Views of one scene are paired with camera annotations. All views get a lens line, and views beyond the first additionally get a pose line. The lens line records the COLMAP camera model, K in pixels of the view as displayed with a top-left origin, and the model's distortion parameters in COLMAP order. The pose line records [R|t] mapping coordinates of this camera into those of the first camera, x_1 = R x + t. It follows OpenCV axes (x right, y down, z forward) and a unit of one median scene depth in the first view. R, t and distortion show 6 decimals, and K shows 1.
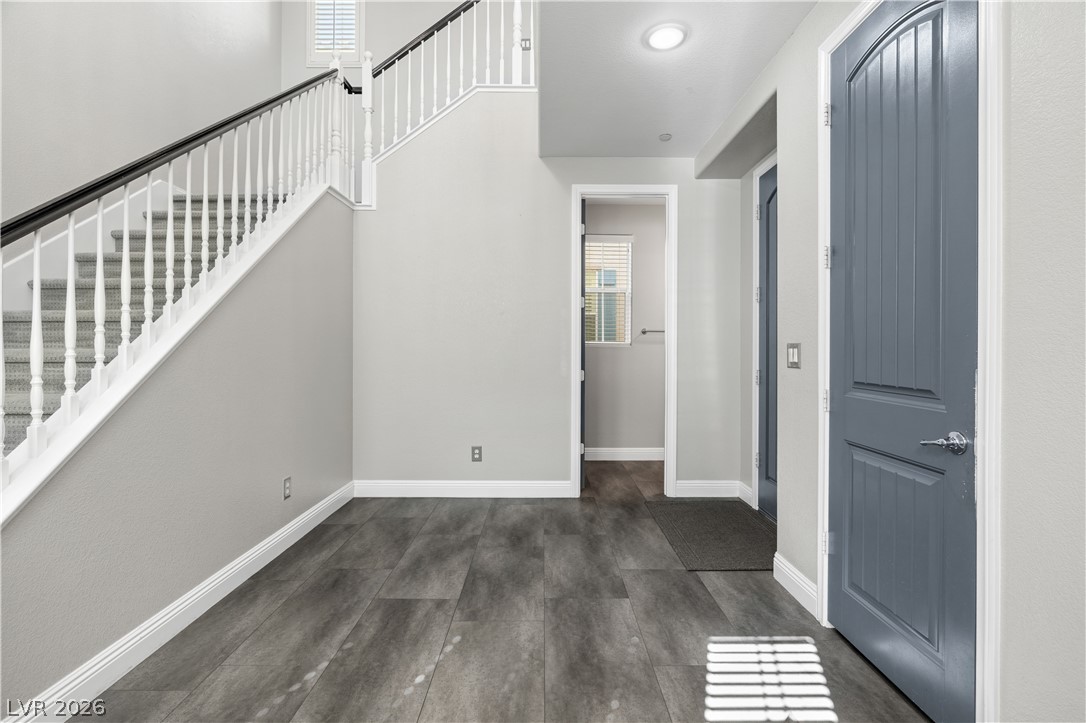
lens RADIAL K [[490.7, 0, 544.9], [0, 490.7, 347.8], [0, 0, 1]] dist [-0.006425, 0.001128]
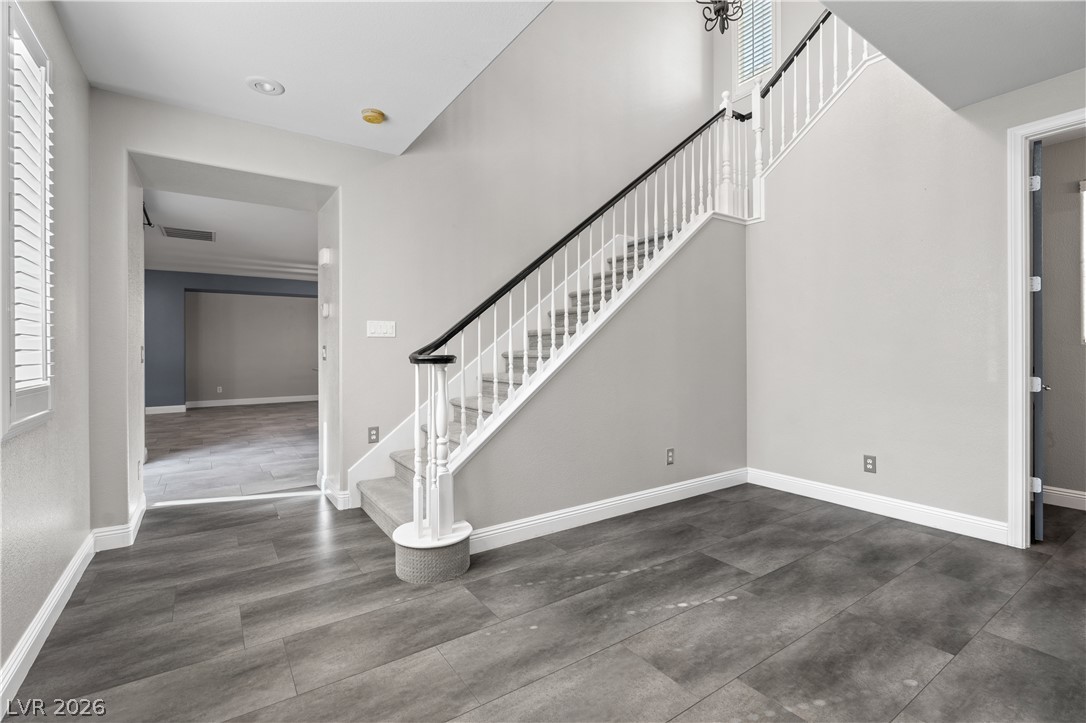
lens RADIAL K [[490.7, 0, 544.9], [0, 490.7, 347.8], [0, 0, 1]] dist [-0.006425, 0.001128]
pose [[0.562503, -0.007985, -0.826757, 0.371047], [0.007369, 0.999962, -0.004644, 0.000872], [0.826763, -0.003480, 0.562540, -0.010326]]
